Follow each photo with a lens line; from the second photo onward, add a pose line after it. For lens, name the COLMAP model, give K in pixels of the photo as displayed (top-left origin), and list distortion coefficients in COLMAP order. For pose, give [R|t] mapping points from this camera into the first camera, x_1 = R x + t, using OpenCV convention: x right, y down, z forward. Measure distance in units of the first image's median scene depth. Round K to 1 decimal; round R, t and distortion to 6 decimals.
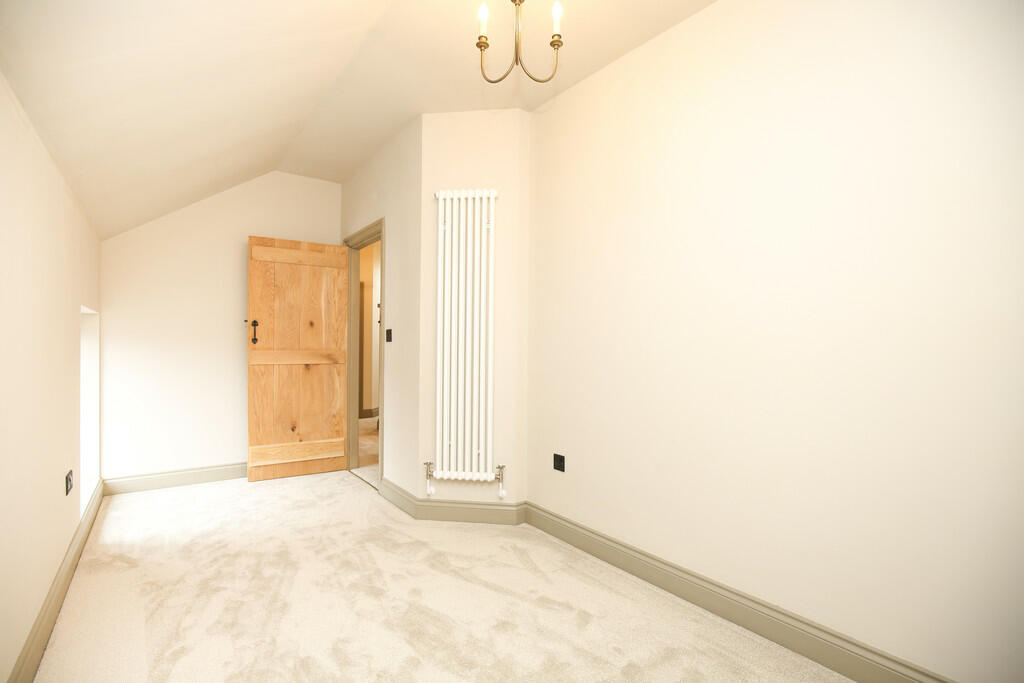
lens RADIAL K [[474.5, 0, 514.6], [0, 474.5, 344.9], [0, 0, 1]] dist [-0.032325, 0.001171]
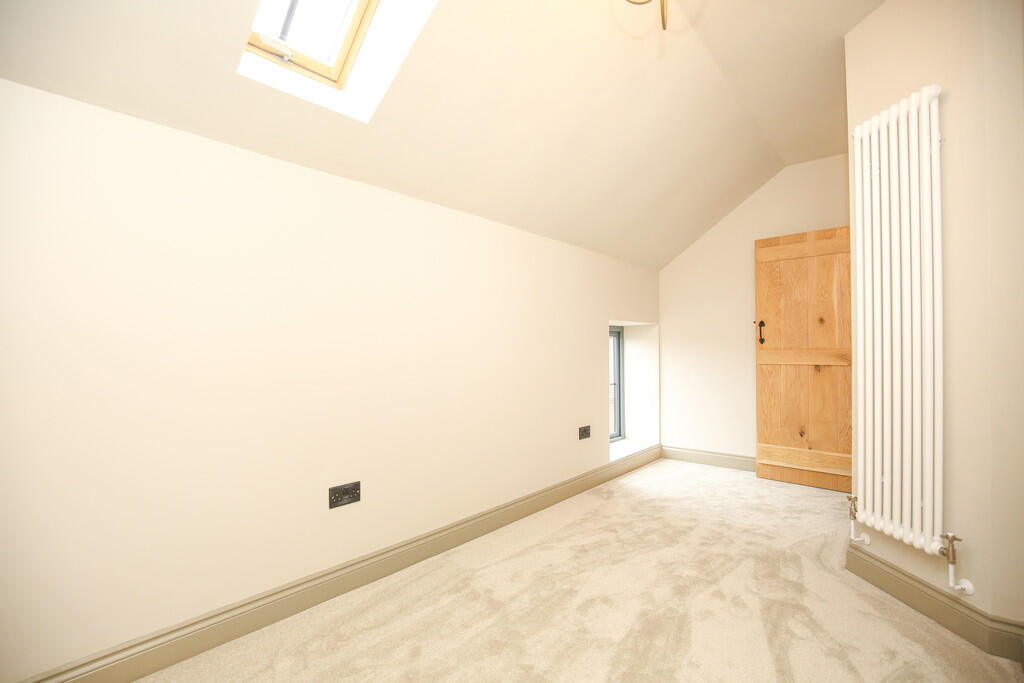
lens RADIAL K [[474.5, 0, 514.6], [0, 474.5, 344.9], [0, 0, 1]] dist [-0.032325, 0.001171]
pose [[0.196062, -0.017846, -0.980429, 0.366428], [0.003808, 0.999841, -0.017437, 0.017015], [0.980584, -0.000315, 0.196099, 0.283371]]
